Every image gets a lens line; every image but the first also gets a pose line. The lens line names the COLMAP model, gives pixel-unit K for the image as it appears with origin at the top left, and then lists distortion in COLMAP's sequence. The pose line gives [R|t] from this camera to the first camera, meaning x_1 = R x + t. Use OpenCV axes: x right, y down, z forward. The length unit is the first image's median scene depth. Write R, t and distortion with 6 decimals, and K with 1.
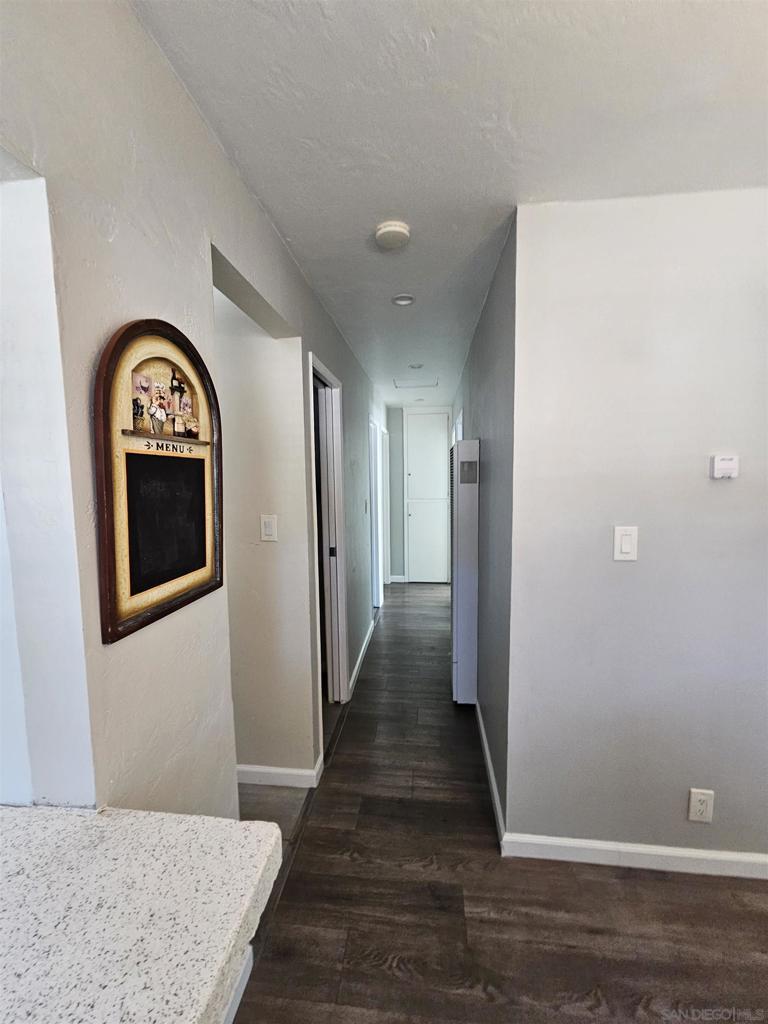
lens RADIAL K [[413.8, 0, 384.0], [0, 413.8, 508.8], [0, 0, 1]] dist [0.001218, -0.000099]
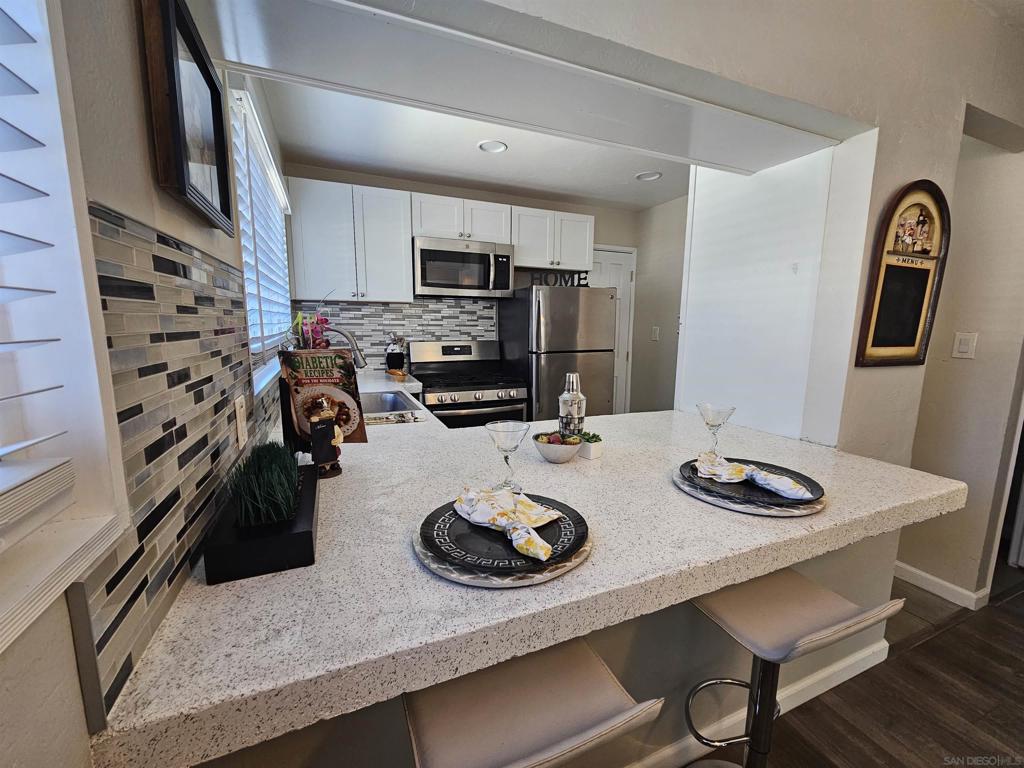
lens RADIAL K [[413.8, 0, 512.1], [0, 413.8, 386.9], [0, 0, 1]] dist [0.001218, -0.000099]
pose [[0.486017, 0.146725, -0.861545, 0.173723], [-0.087149, 0.989029, 0.119274, 0.262245], [0.869593, 0.017113, 0.493472, -1.061057]]
